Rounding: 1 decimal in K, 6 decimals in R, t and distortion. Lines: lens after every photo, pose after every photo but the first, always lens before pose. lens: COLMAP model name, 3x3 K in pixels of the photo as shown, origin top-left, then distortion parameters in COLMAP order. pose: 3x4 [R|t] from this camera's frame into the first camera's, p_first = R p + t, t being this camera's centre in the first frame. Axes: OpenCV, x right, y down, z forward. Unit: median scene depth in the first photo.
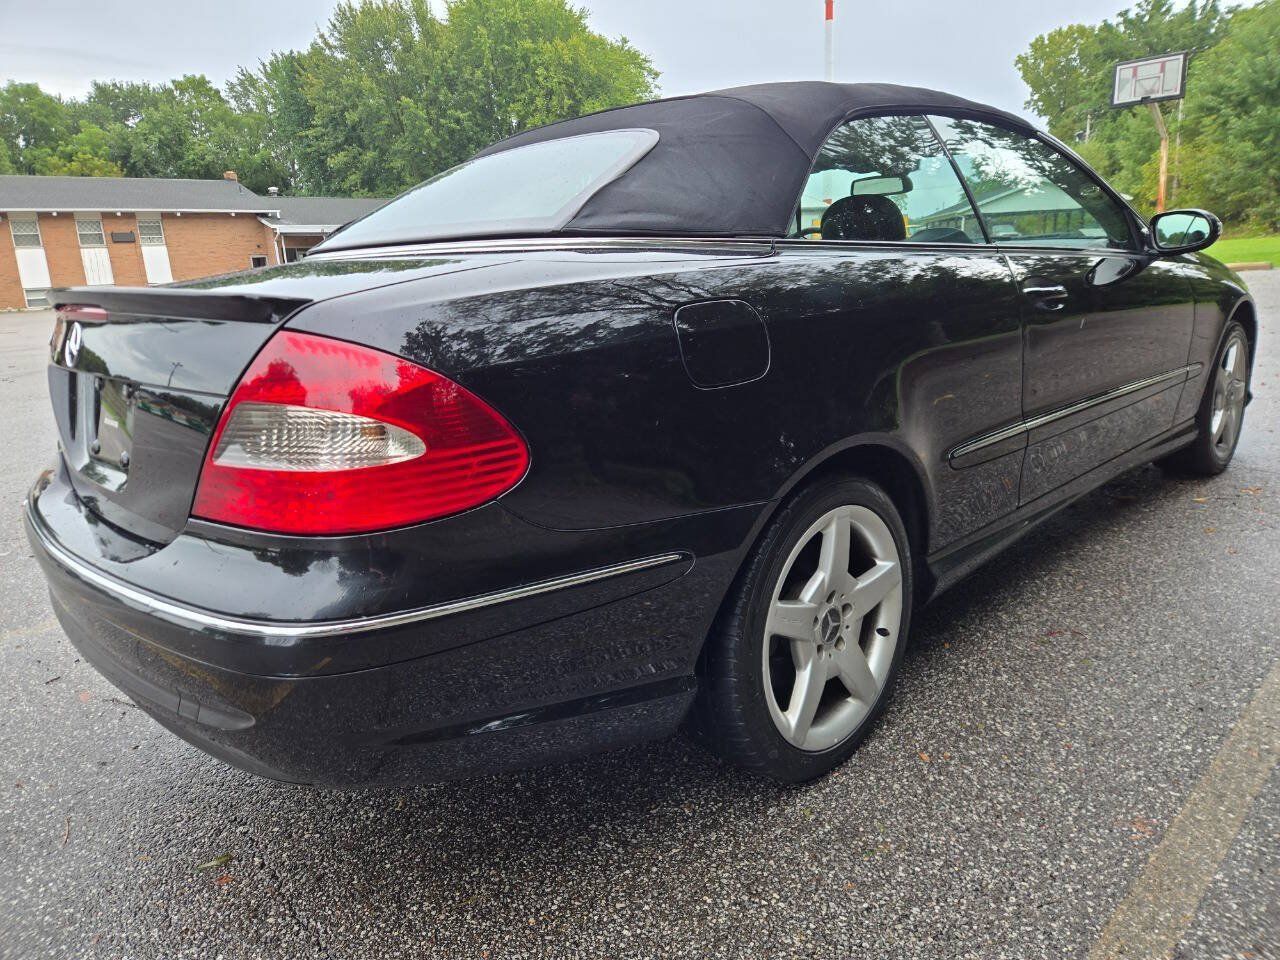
lens RADIAL K [[865.7, 0, 625.8], [0, 865.7, 477.1], [0, 0, 1]] dist [0.057677, -0.049859]
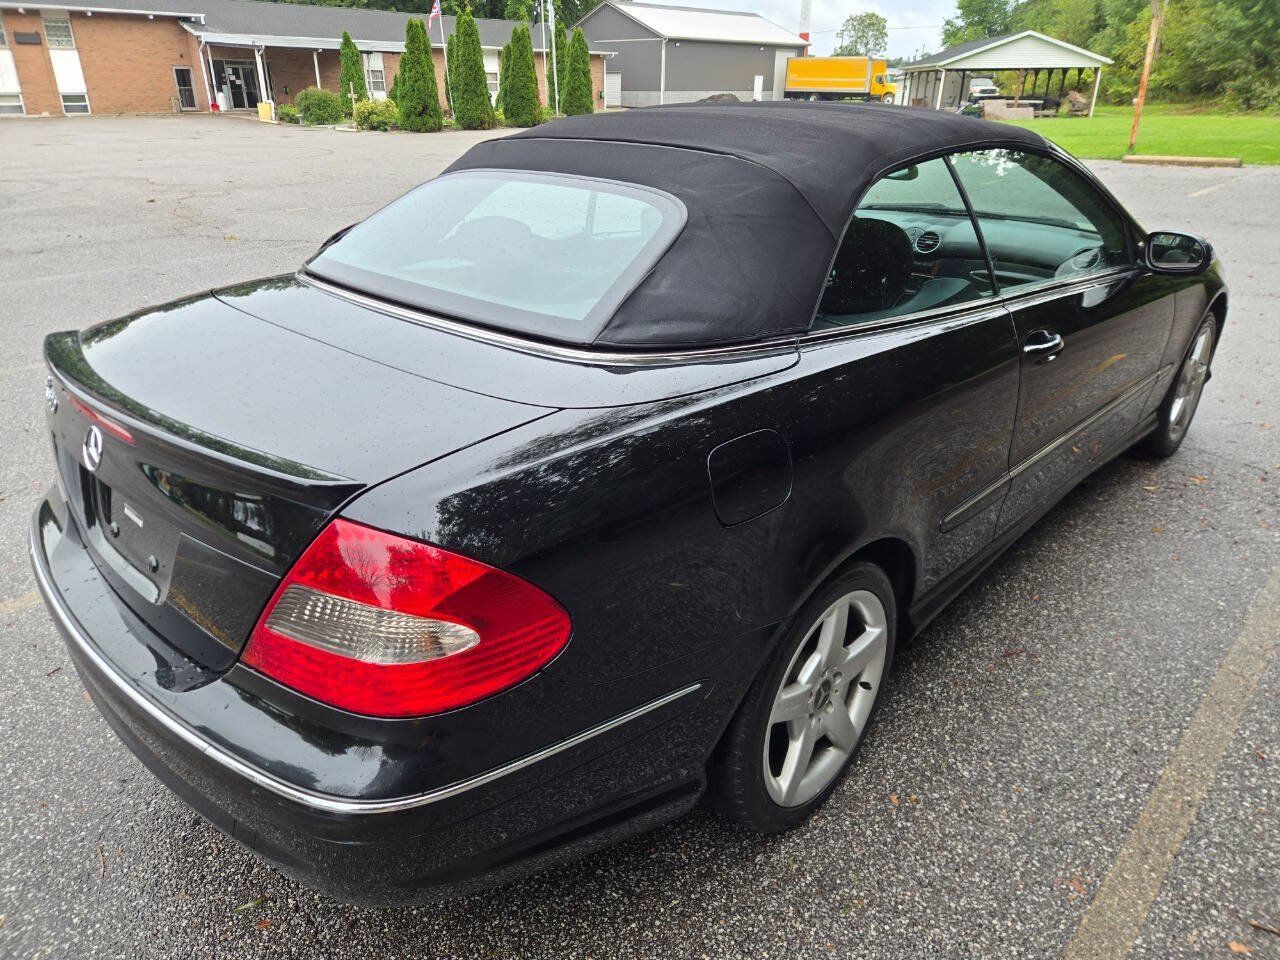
lens RADIAL K [[864.9, 0, 633.0], [0, 864.9, 482.9], [0, 0, 1]] dist [0.061275, -0.053615]
pose [[0.997293, 0.029573, 0.067323, -0.077850], [-0.040988, 0.983701, 0.175075, -0.260046], [-0.061048, -0.177361, 0.982251, -0.005084]]
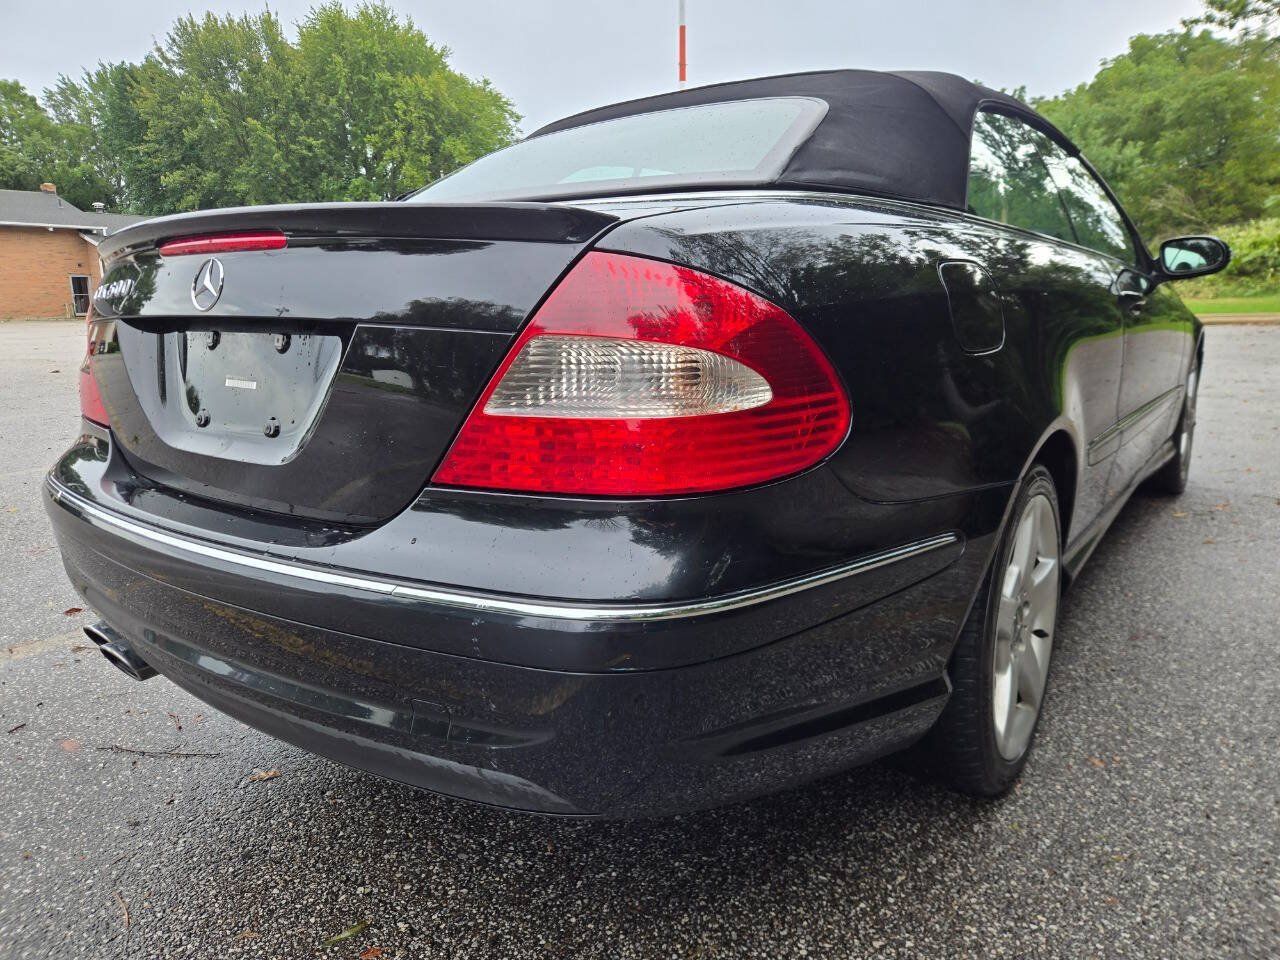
lens RADIAL K [[872.6, 0, 634.9], [0, 872.6, 473.2], [0, 0, 1]] dist [0.064439, -0.061580]
pose [[0.984708, 0.008714, 0.173994, -0.323713], [0.000528, 0.998594, -0.052999, 0.056104], [-0.174211, 0.052280, 0.983320, 0.123258]]
